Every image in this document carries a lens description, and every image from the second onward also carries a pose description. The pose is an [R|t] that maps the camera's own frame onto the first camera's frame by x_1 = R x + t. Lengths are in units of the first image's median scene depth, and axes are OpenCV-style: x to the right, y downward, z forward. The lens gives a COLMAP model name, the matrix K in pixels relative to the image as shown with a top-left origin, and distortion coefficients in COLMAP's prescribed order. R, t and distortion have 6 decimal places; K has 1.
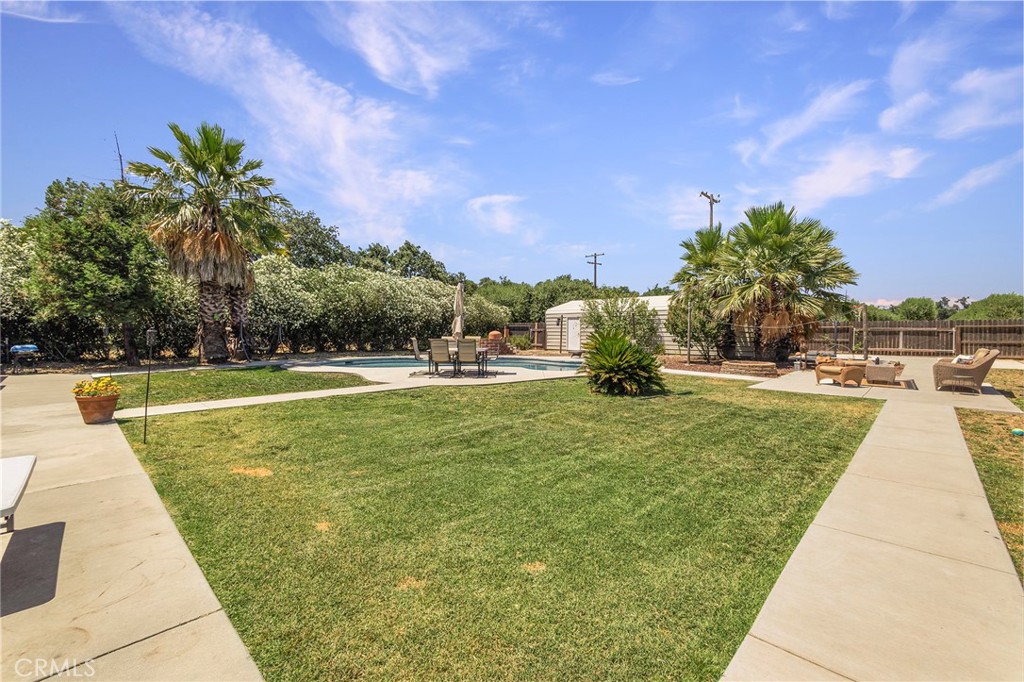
lens RADIAL K [[441.3, 0, 508.2], [0, 441.3, 338.6], [0, 0, 1]] dist [-0.008708, -0.000386]
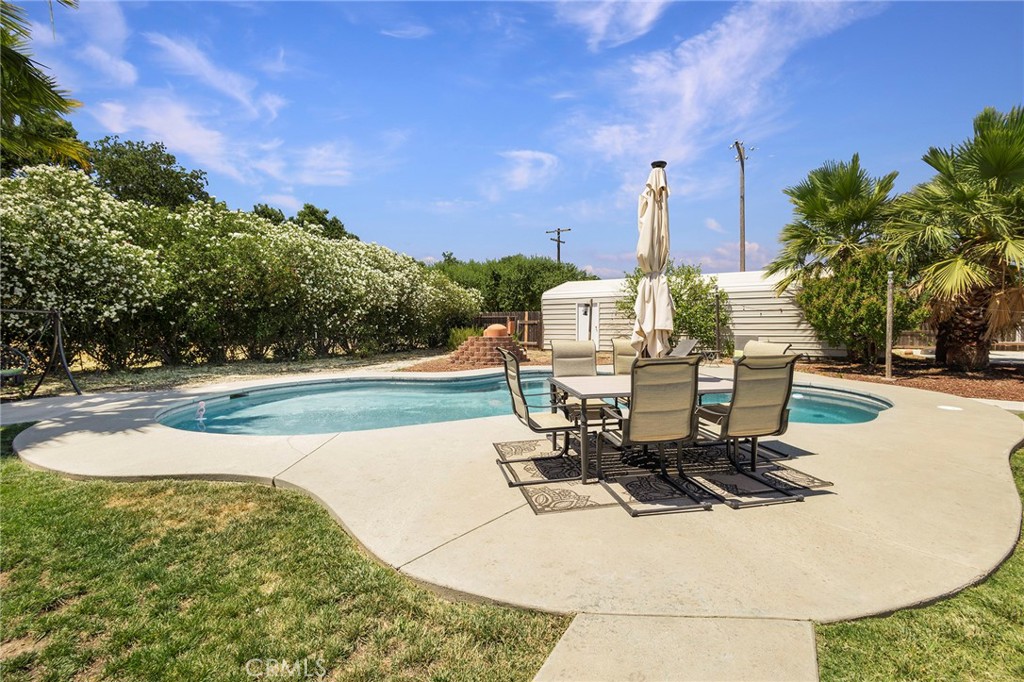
lens RADIAL K [[441.3, 0, 508.2], [0, 441.3, 338.6], [0, 0, 1]] dist [-0.008708, -0.000386]
pose [[0.973153, -0.012537, 0.229816, -0.147913], [0.008179, 0.999768, 0.019905, -0.008763], [-0.230012, -0.017491, 0.973031, 0.376387]]
